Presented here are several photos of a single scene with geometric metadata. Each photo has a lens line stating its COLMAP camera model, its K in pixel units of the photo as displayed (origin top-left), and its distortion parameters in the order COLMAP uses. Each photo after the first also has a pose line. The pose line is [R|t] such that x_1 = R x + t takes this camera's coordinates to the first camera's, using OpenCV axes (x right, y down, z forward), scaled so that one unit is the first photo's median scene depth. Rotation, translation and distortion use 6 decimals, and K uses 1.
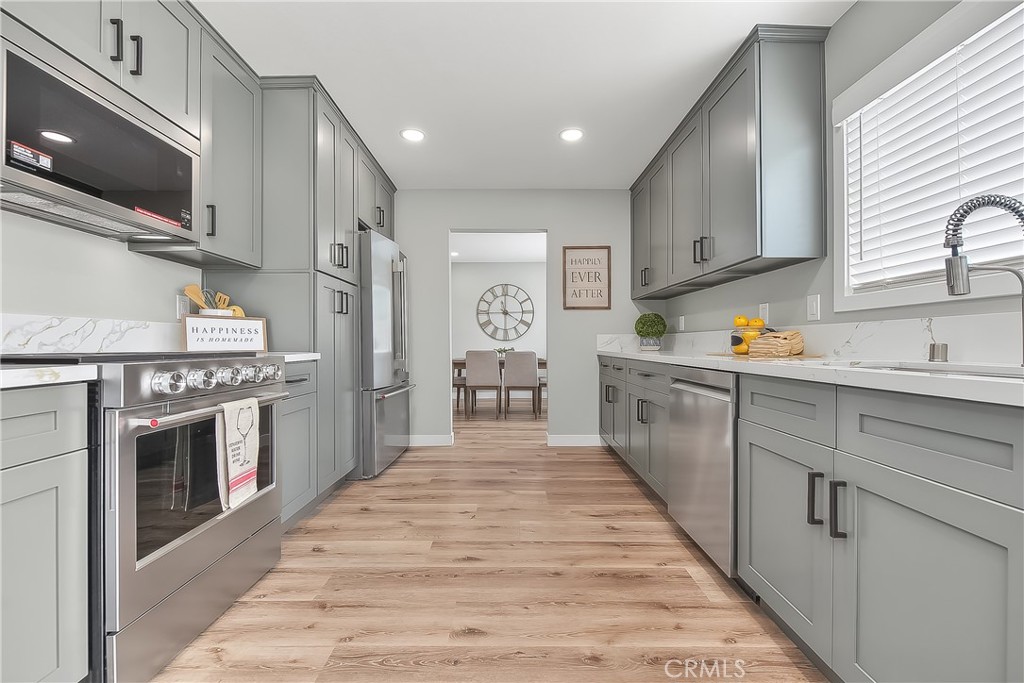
lens RADIAL K [[419.2, 0, 519.8], [0, 419.2, 342.5], [0, 0, 1]] dist [0.003517, -0.001573]
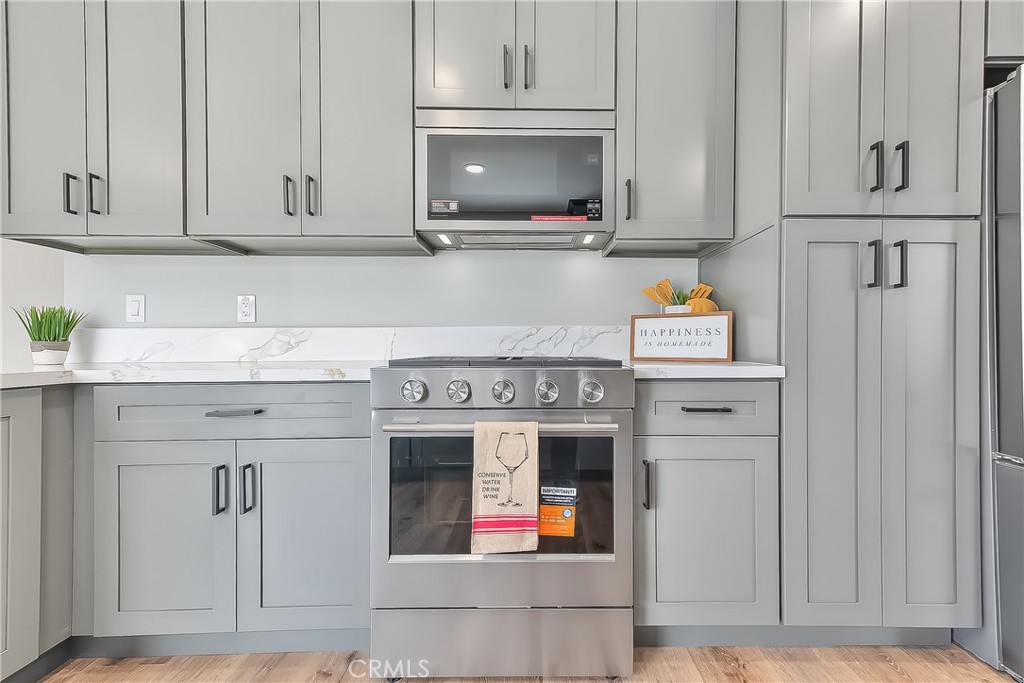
lens RADIAL K [[419.2, 0, 531.6], [0, 419.2, 348.1], [0, 0, 1]] dist [0.003517, -0.001573]
pose [[-0.004878, 0.002903, -0.999984, 0.073518], [0.003785, 0.999989, 0.002884, -0.001611], [0.999981, -0.003770, -0.004889, 0.656519]]
